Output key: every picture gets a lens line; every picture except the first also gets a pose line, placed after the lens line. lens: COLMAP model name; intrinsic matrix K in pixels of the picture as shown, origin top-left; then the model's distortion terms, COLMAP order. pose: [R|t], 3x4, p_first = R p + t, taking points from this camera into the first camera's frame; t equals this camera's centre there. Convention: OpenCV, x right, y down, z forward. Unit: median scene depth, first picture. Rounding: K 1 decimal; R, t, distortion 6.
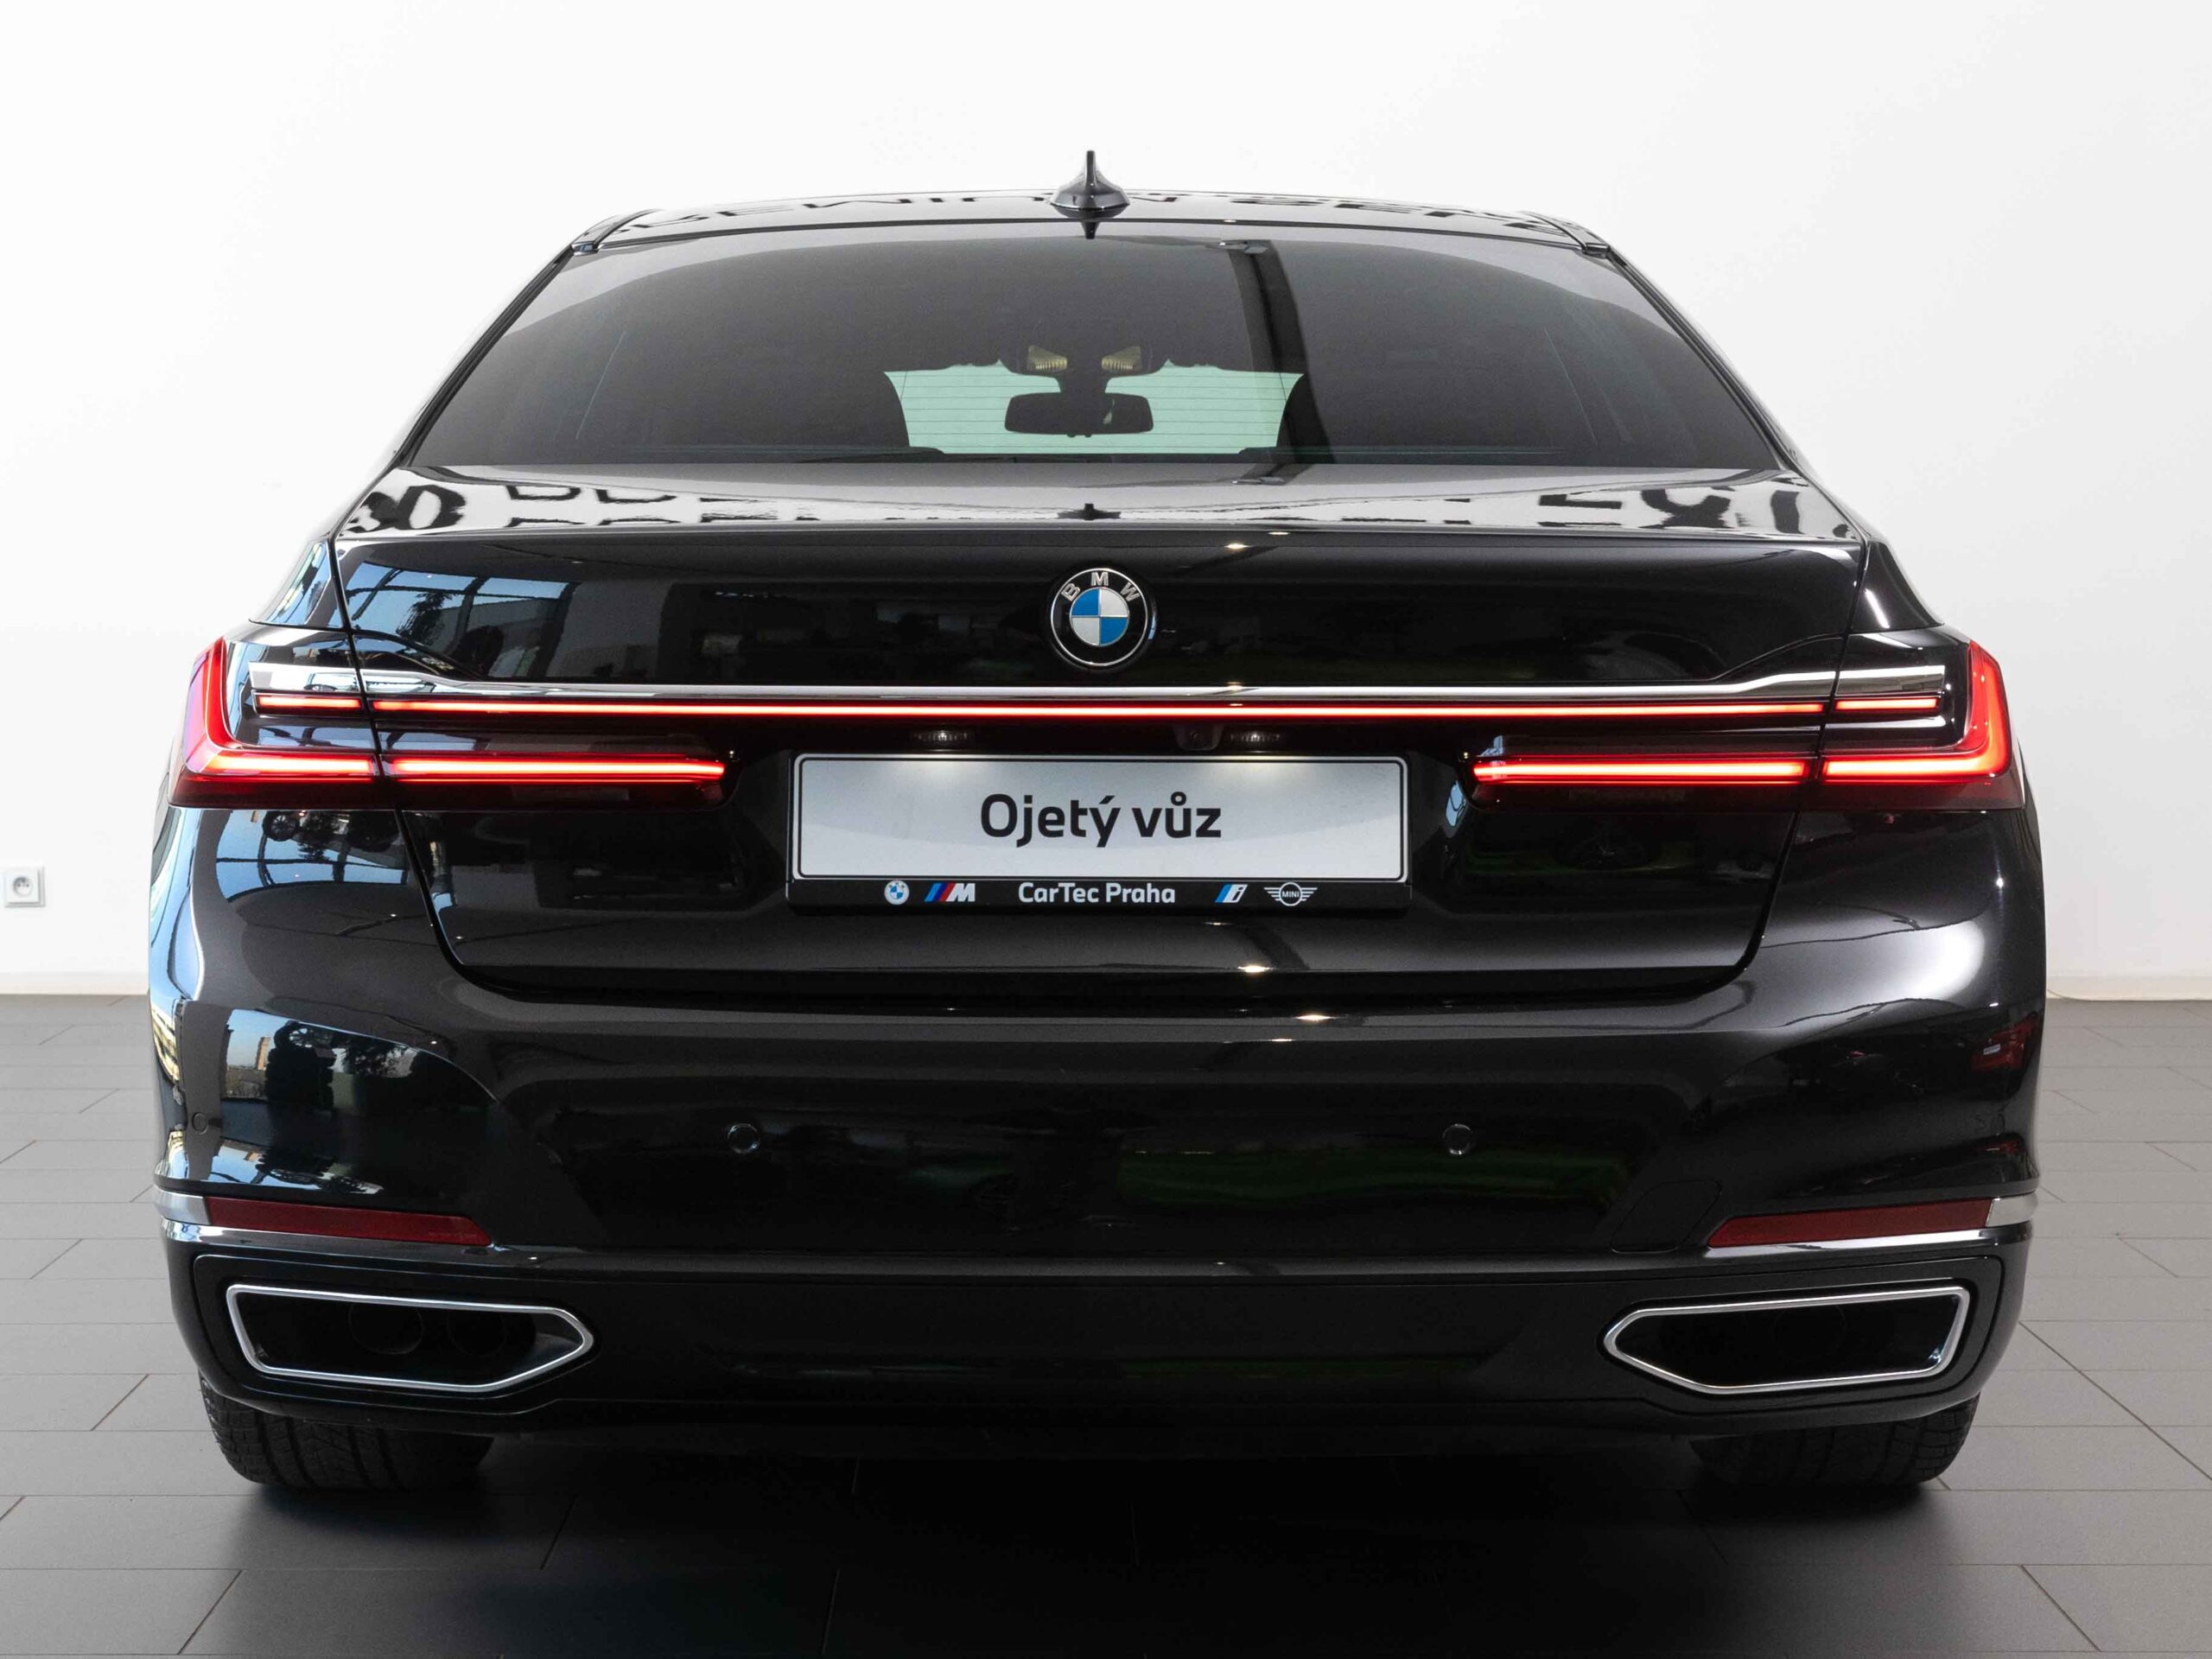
lens RADIAL K [[3876.7, 0, 1106.0], [0, 3876.7, 829.5], [0, 0, 1]] dist [0.036271, -0.146186]
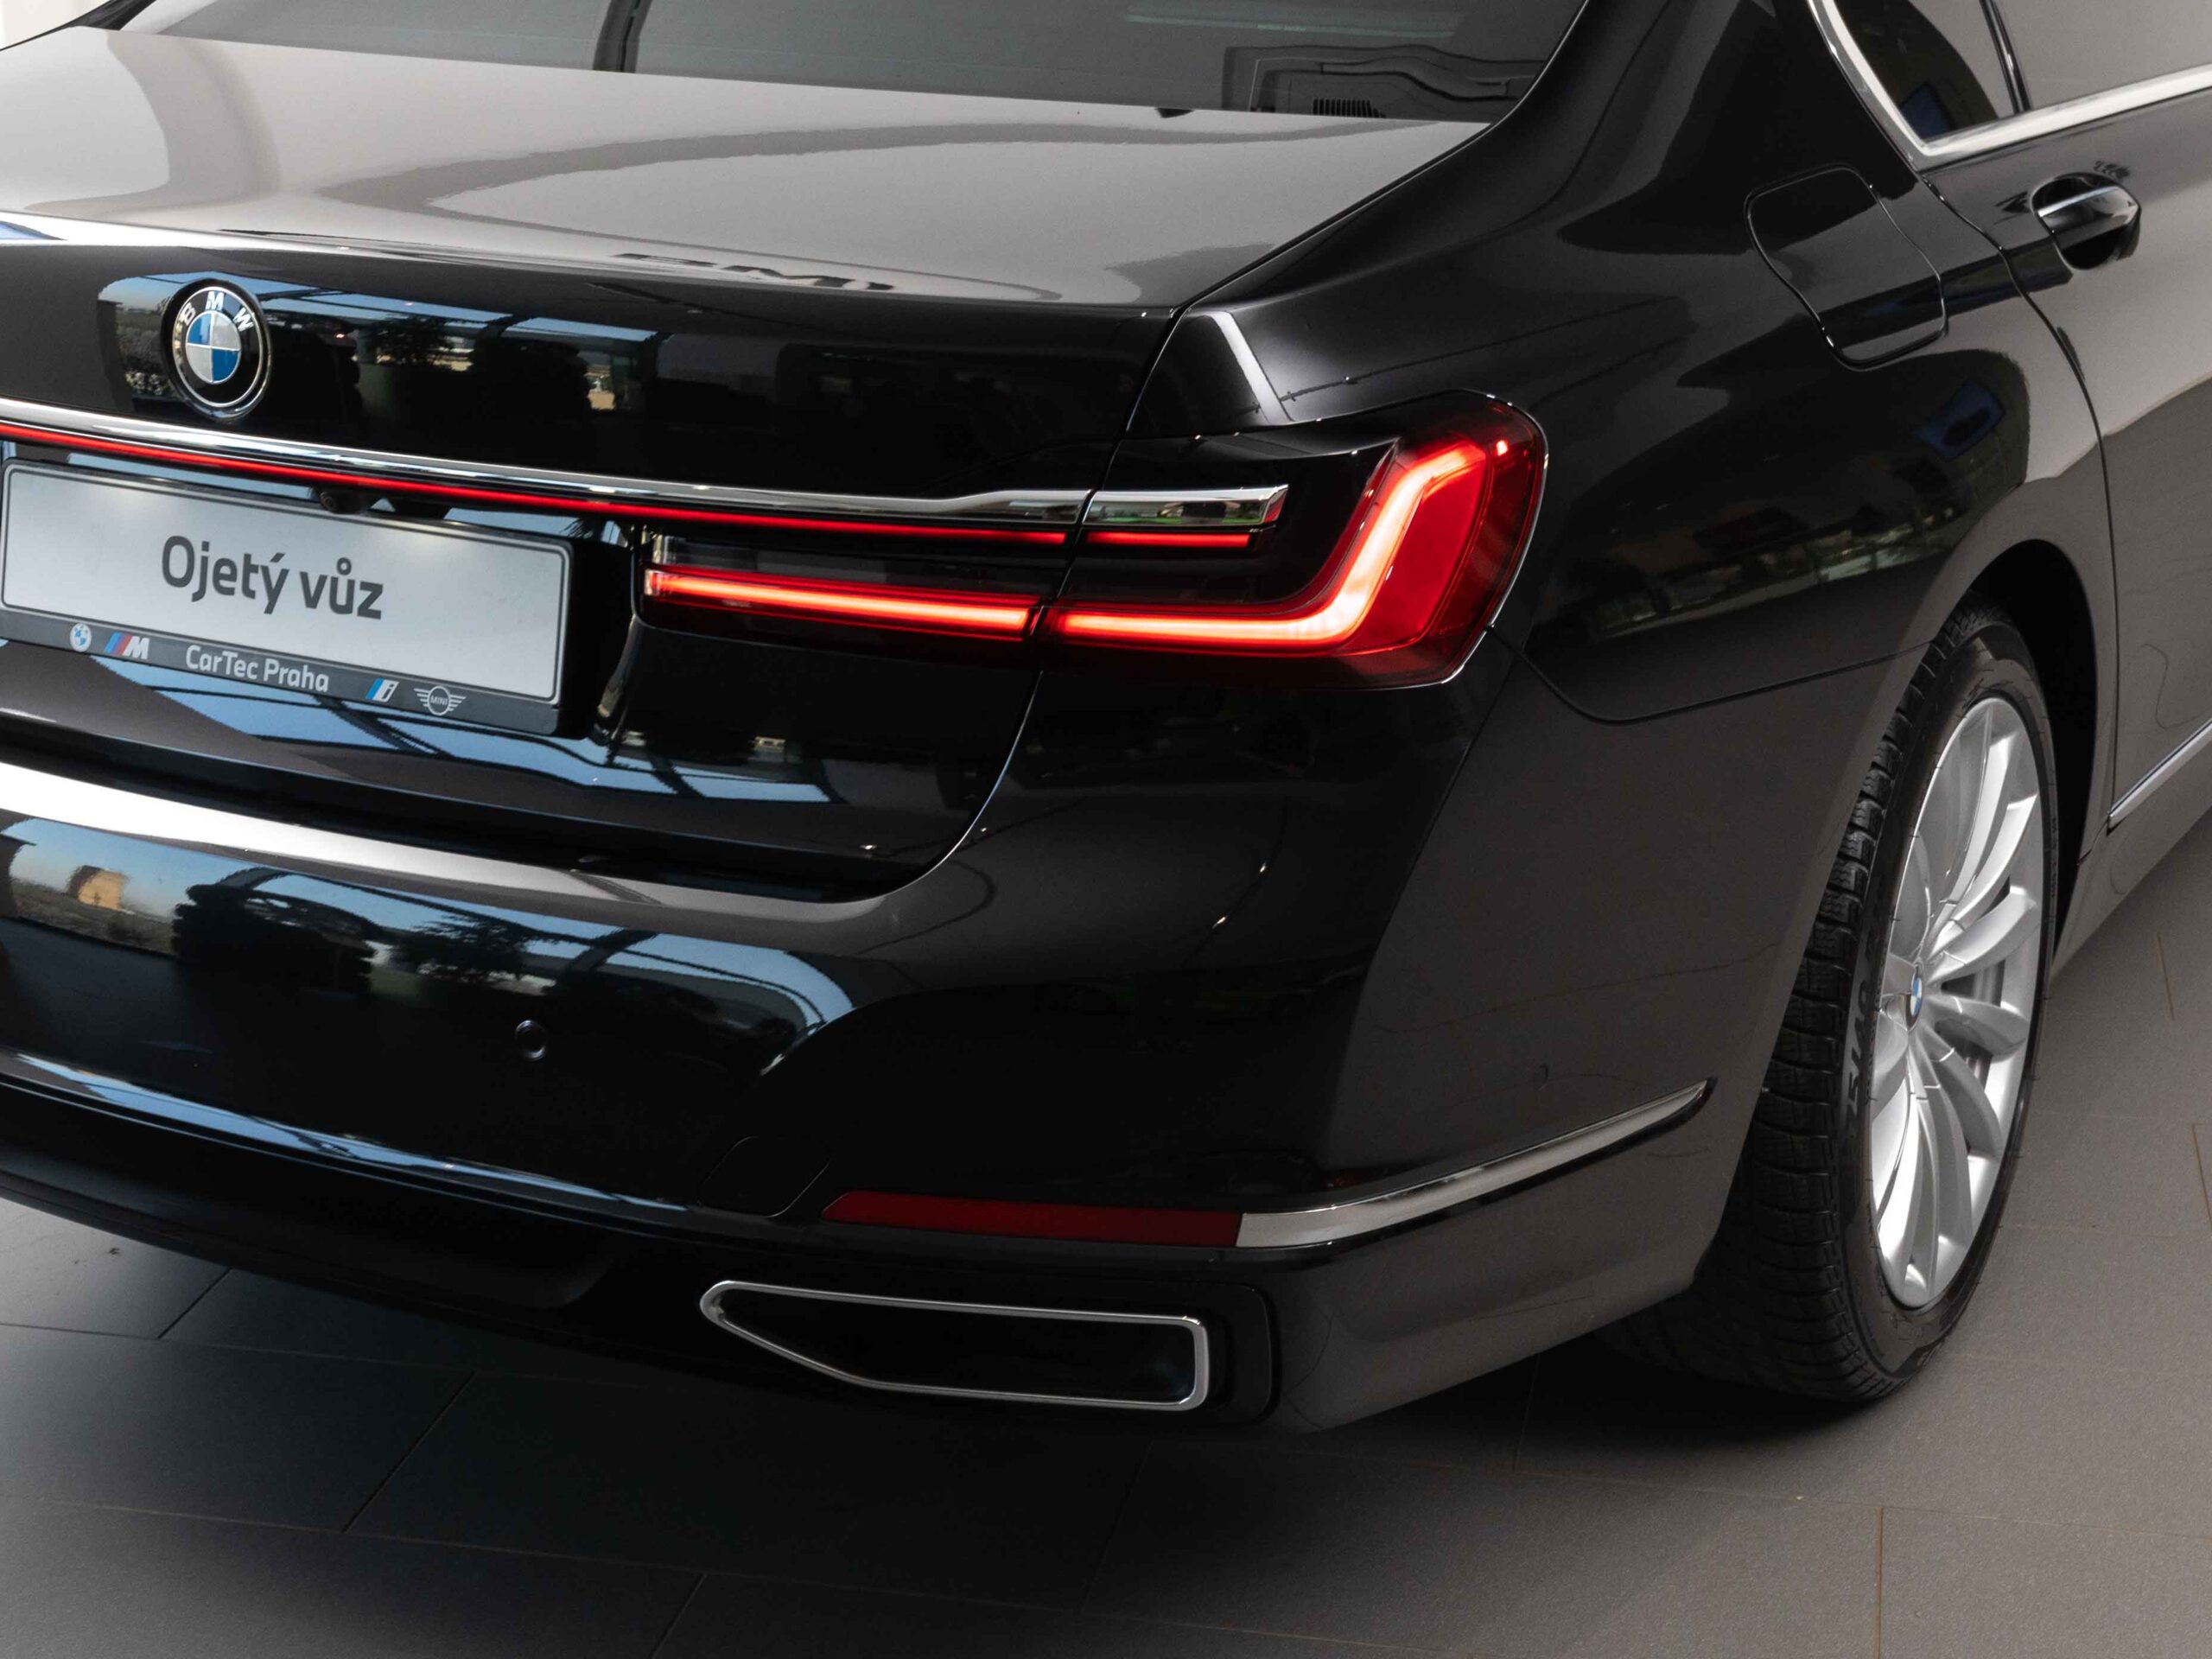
lens RADIAL K [[3769.5, 0, 1103.2], [0, 3769.5, 770.9], [0, 0, 1]] dist [-0.009766, -0.019019]
pose [[0.862863, 0.145345, -0.484090, 0.552178], [-0.041142, 0.974781, 0.219338, -0.147947], [0.503761, -0.169342, 0.847082, 0.396508]]
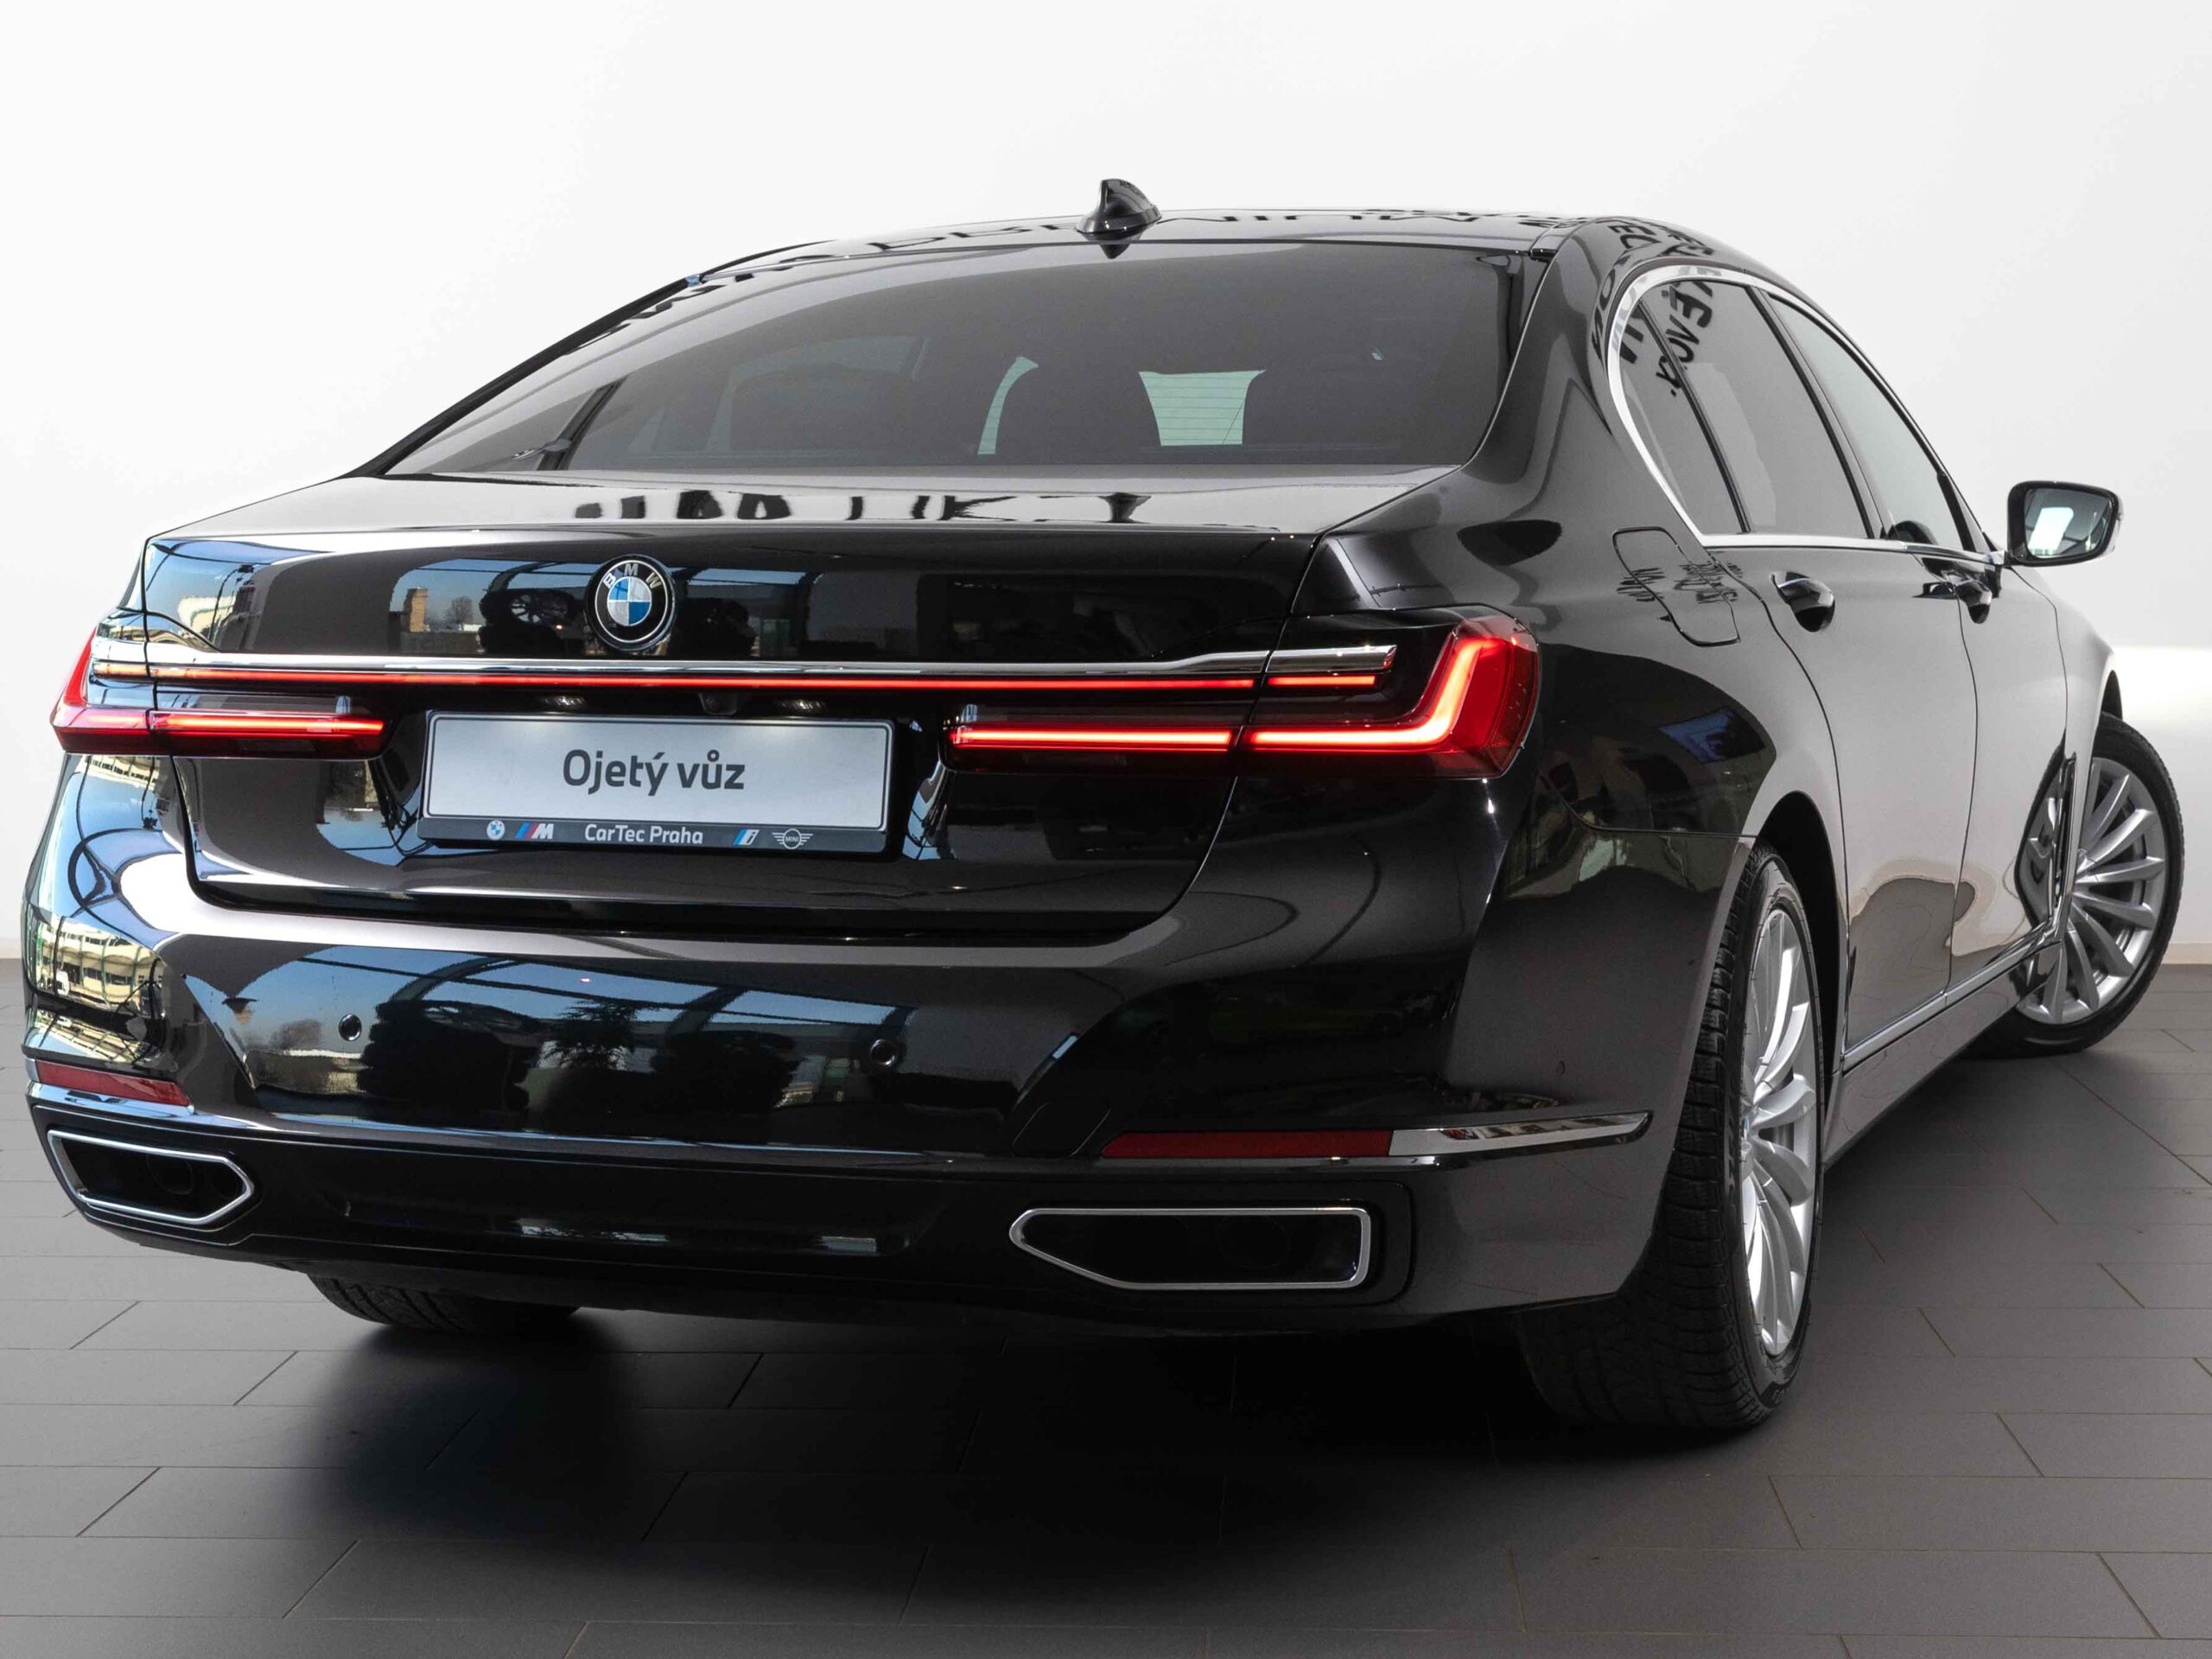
lens RADIAL K [[3876.7, 0, 1106.0], [0, 3876.7, 829.5], [0, 0, 1]] dist [0.036271, -0.146186]
pose [[0.928749, 0.021801, -0.370068, 0.566570], [-0.020124, 0.999762, 0.008394, 0.002126], [0.370163, -0.000349, 0.928967, -0.050062]]
